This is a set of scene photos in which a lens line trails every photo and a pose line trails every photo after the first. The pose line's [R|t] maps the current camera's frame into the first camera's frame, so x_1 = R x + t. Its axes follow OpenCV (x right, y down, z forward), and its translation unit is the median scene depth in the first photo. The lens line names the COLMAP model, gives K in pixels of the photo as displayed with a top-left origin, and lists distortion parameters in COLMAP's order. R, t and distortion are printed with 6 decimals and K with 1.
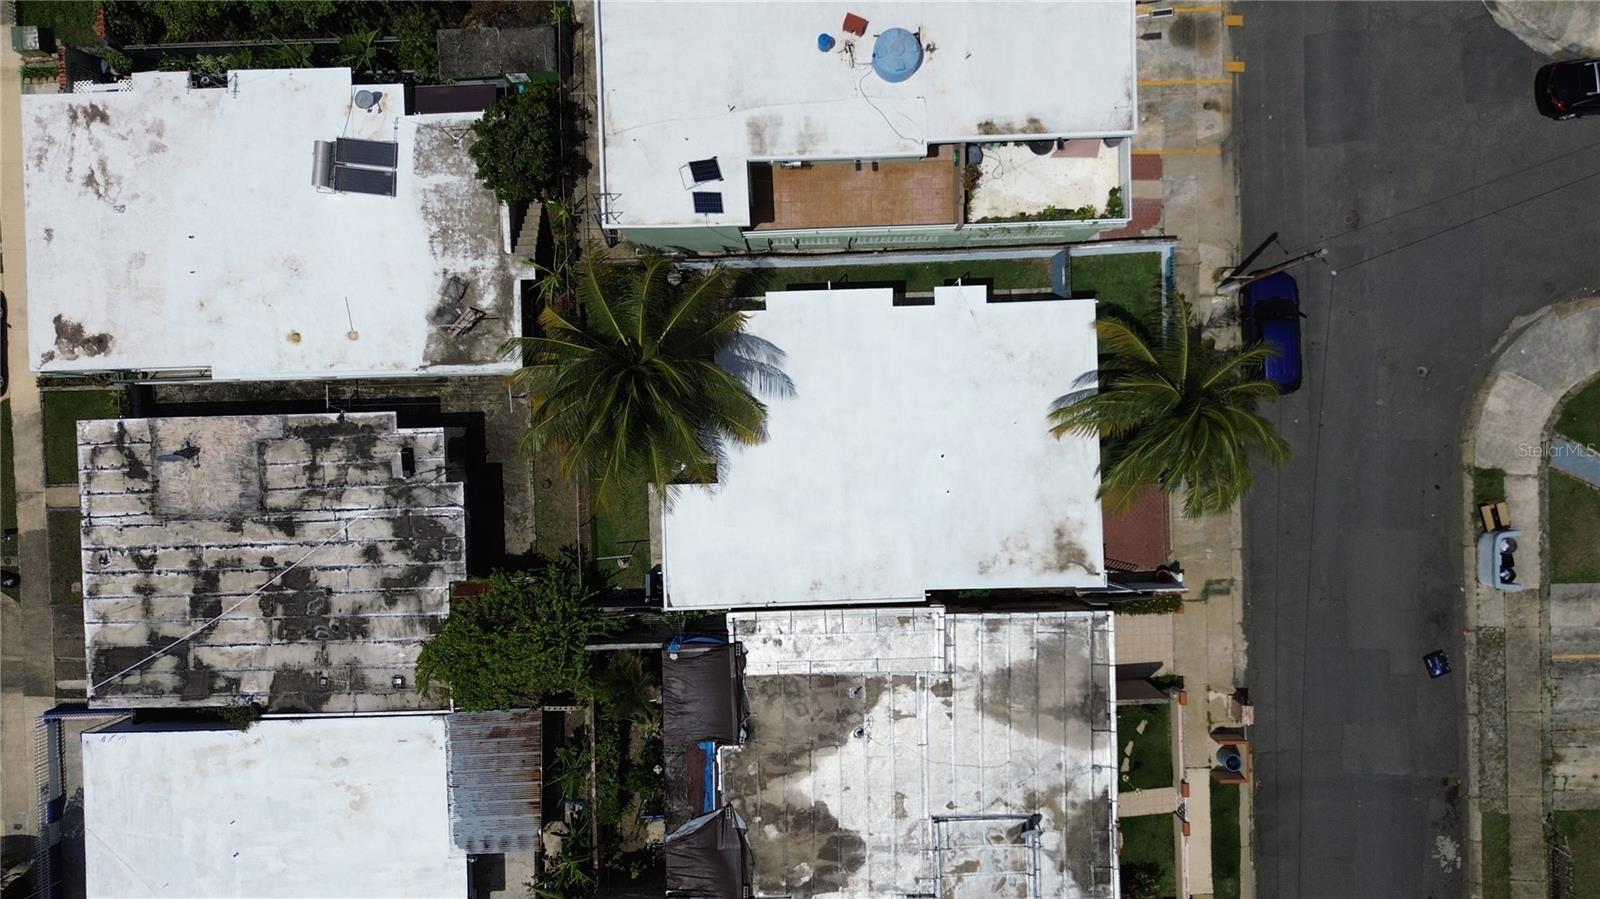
lens RADIAL K [[1140.4, 0, 800.0], [0, 1140.4, 449.5], [0, 0, 1]] dist [0.056412, -0.063639]
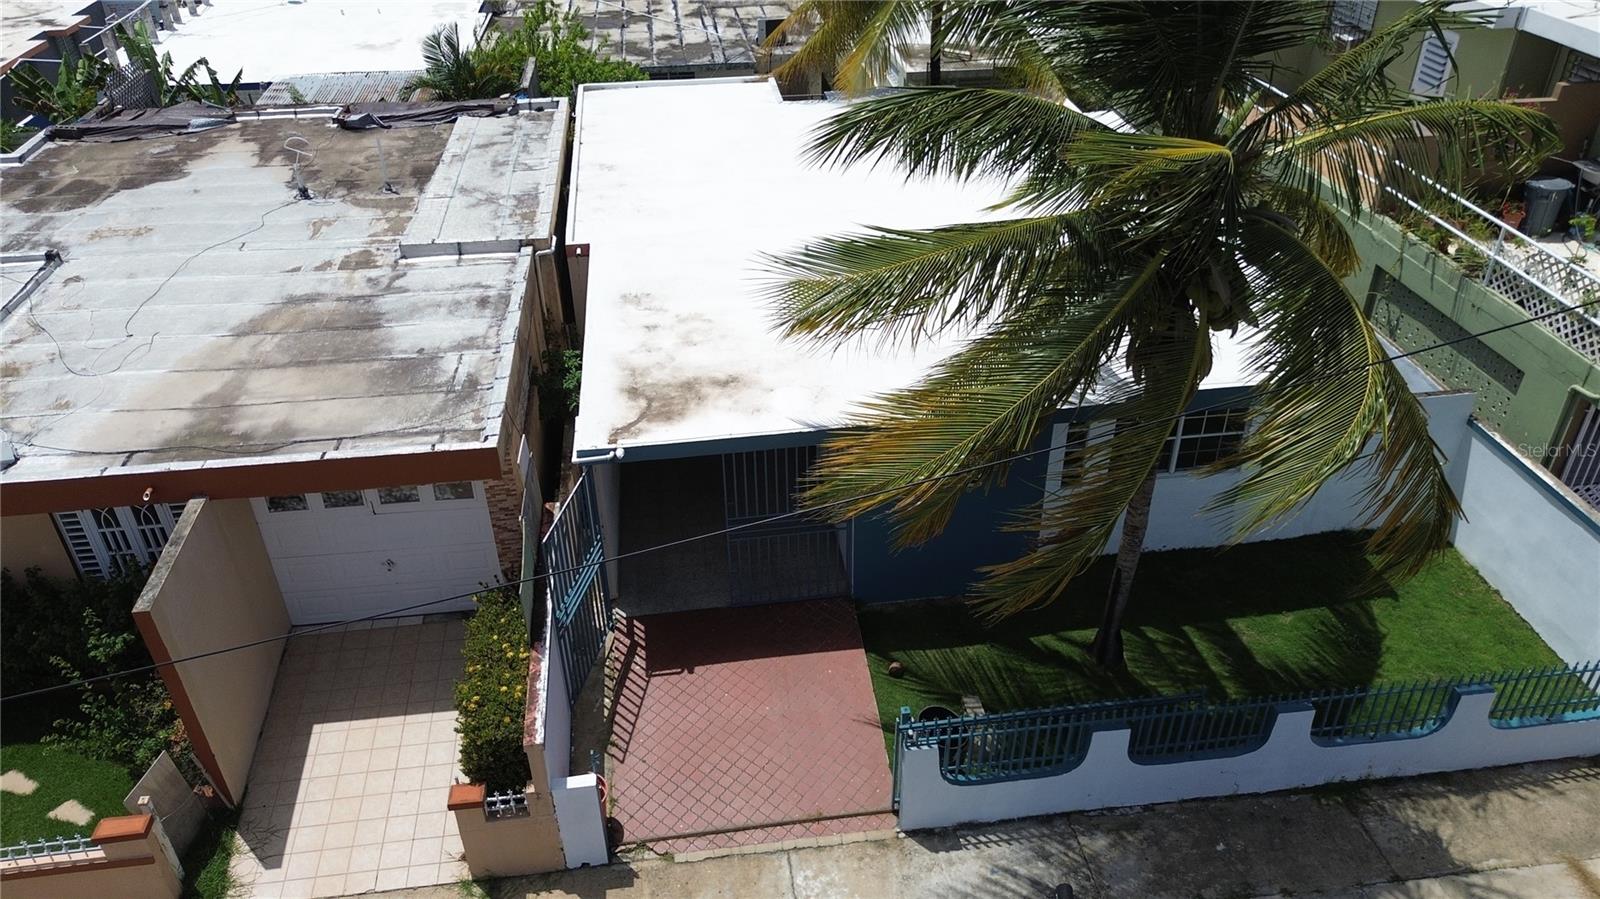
lens RADIAL K [[1140.4, 0, 800.0], [0, 1140.4, 449.5], [0, 0, 1]] dist [0.056412, -0.063639]
pose [[0.095649, 0.556762, -0.825147, 0.544813], [-0.995381, 0.046635, -0.083916, 0.081771], [-0.008241, 0.829362, 0.558651, 0.811584]]
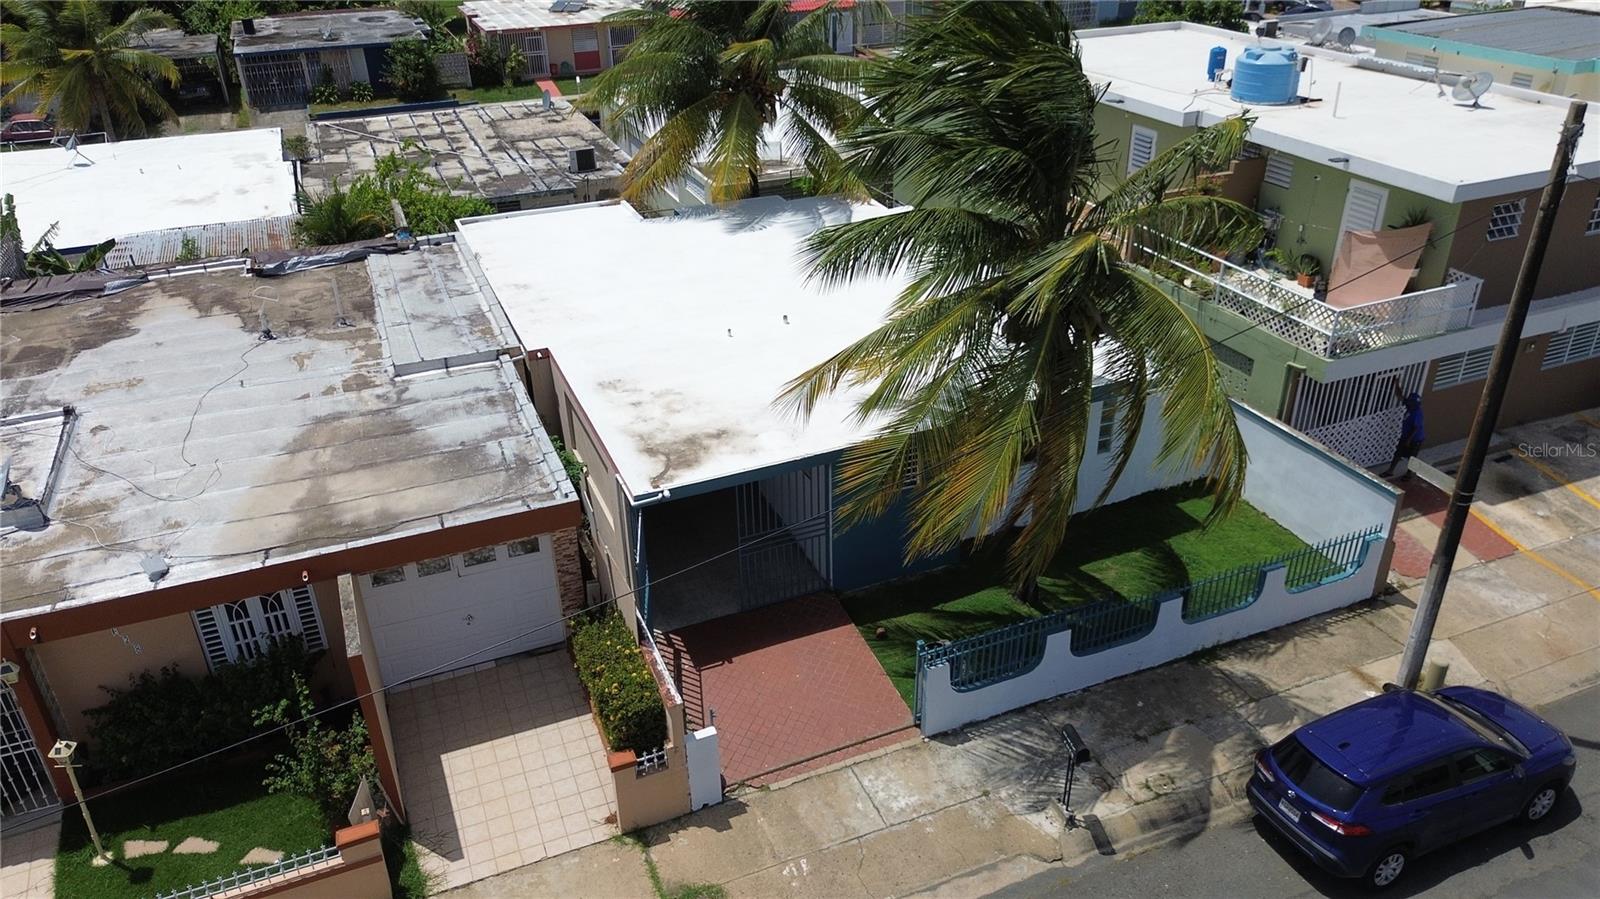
lens RADIAL K [[1141.2, 0, 800.0], [0, 1141.2, 449.5], [0, 0, 1]] dist [0.049880, -0.058044]
pose [[0.357481, 0.454683, -0.815764, 0.627235], [-0.933901, 0.168359, -0.315413, 0.192118], [-0.006072, 0.874596, 0.484814, 0.775273]]
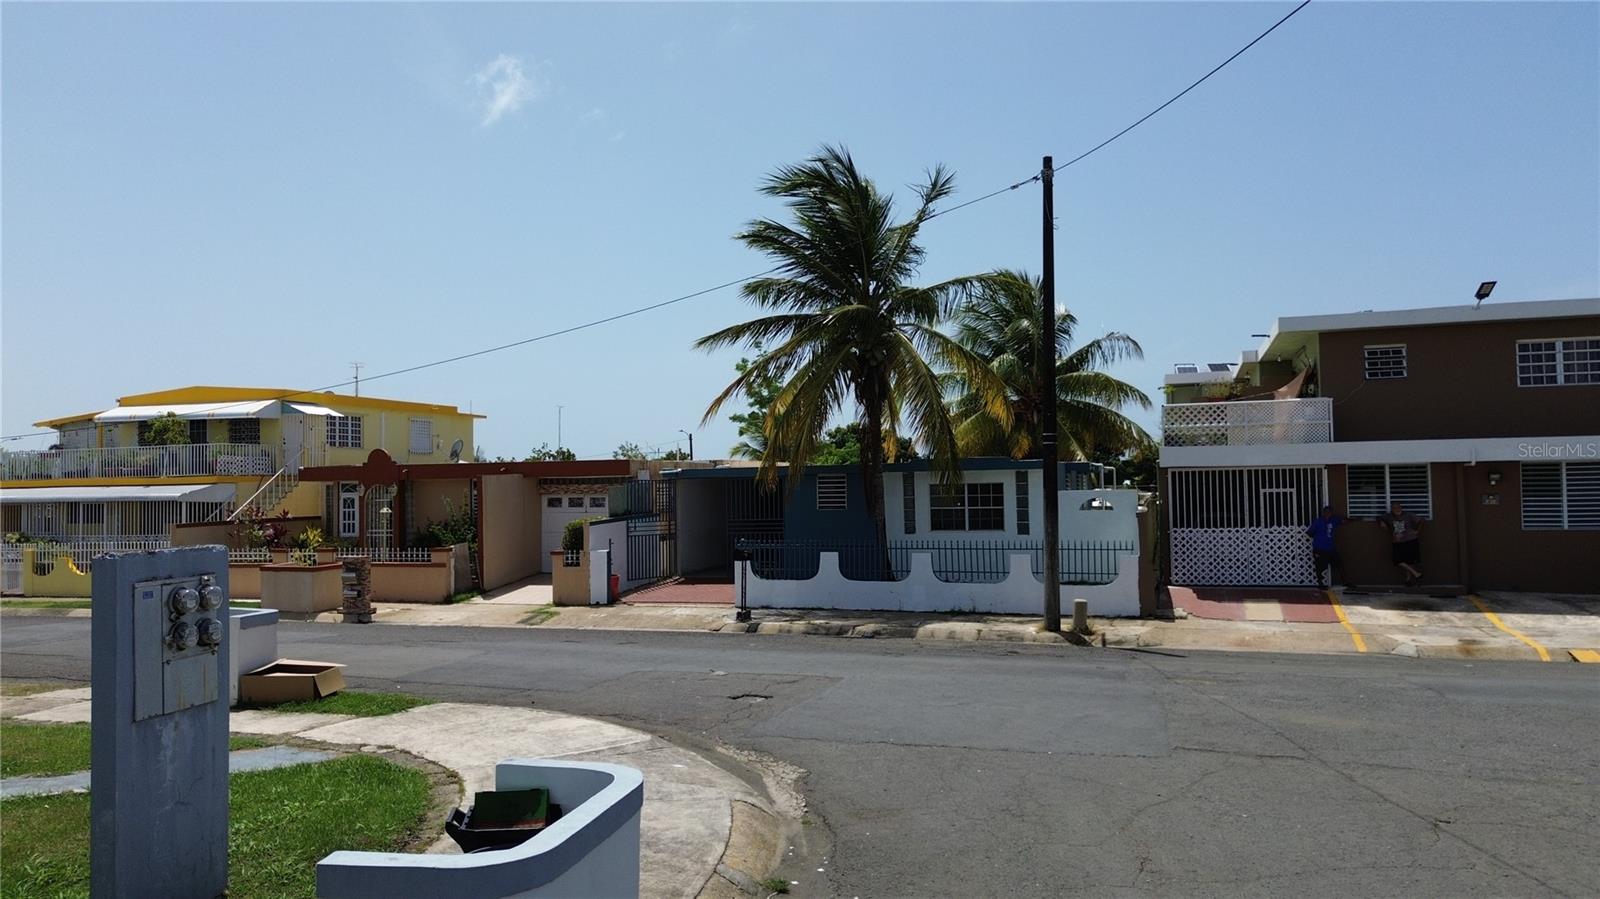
lens RADIAL K [[1140.4, 0, 800.0], [0, 1140.4, 449.5], [0, 0, 1]] dist [0.056412, -0.063639]
pose [[-0.342420, -0.009906, -0.939495, 0.935018], [-0.939542, 0.006798, 0.342365, -0.221490], [0.002996, 0.999928, -0.011635, 0.993951]]
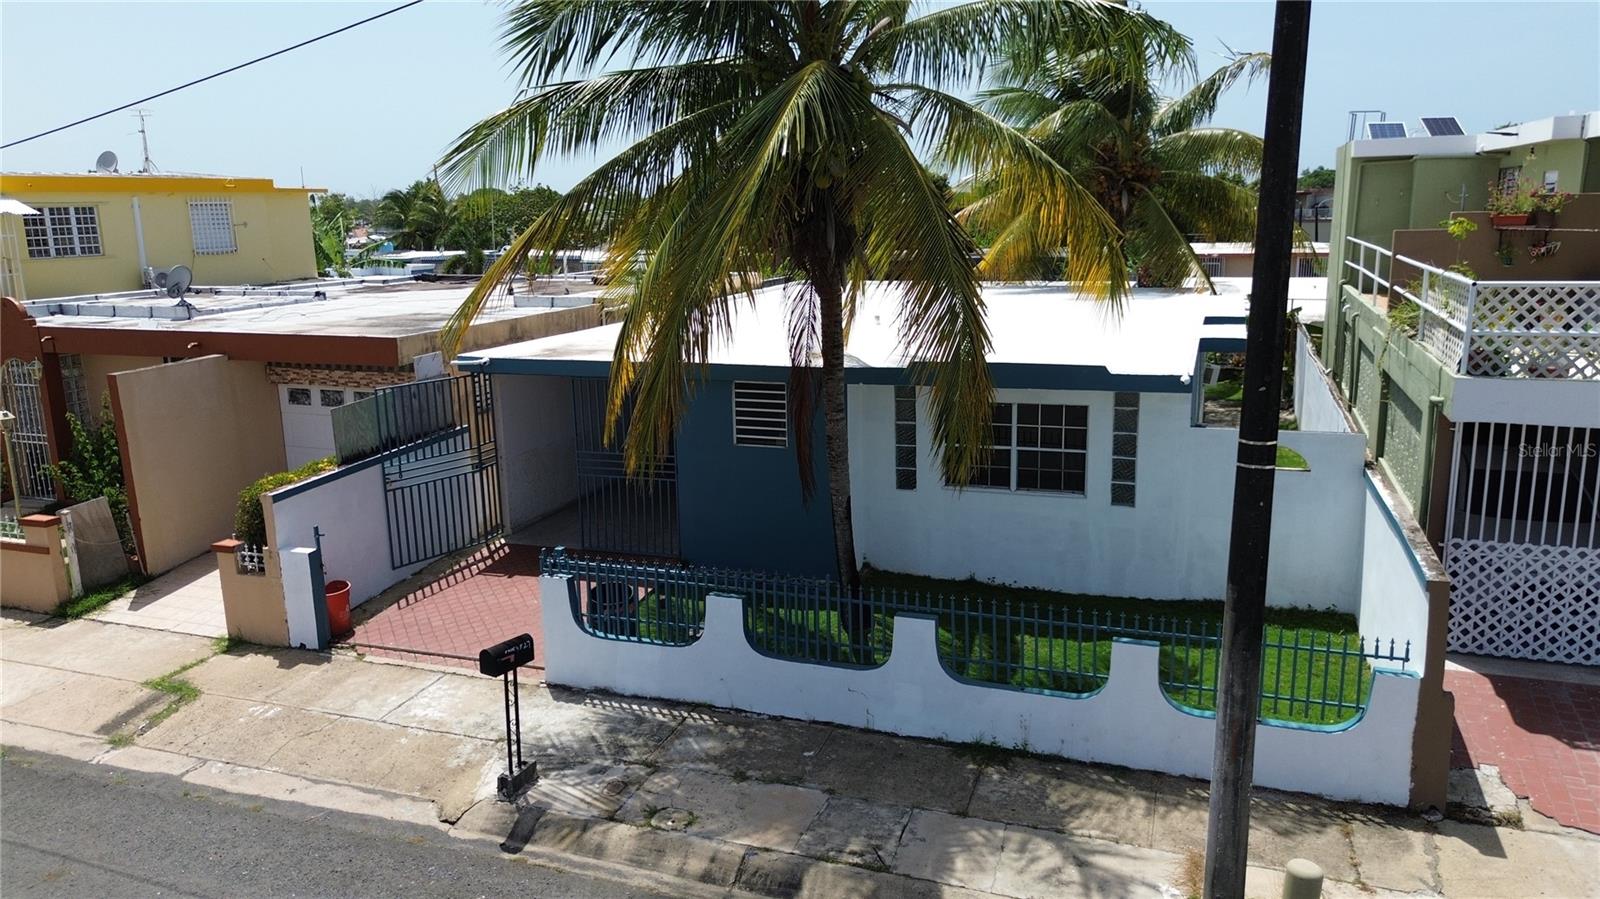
lens RADIAL K [[1140.4, 0, 800.0], [0, 1140.4, 449.5], [0, 0, 1]] dist [0.056412, -0.063639]
pose [[-0.371512, 0.219298, -0.902157, 0.596330], [-0.928394, -0.079370, 0.363023, -0.146437], [0.008006, 0.972424, 0.233082, 0.935840]]
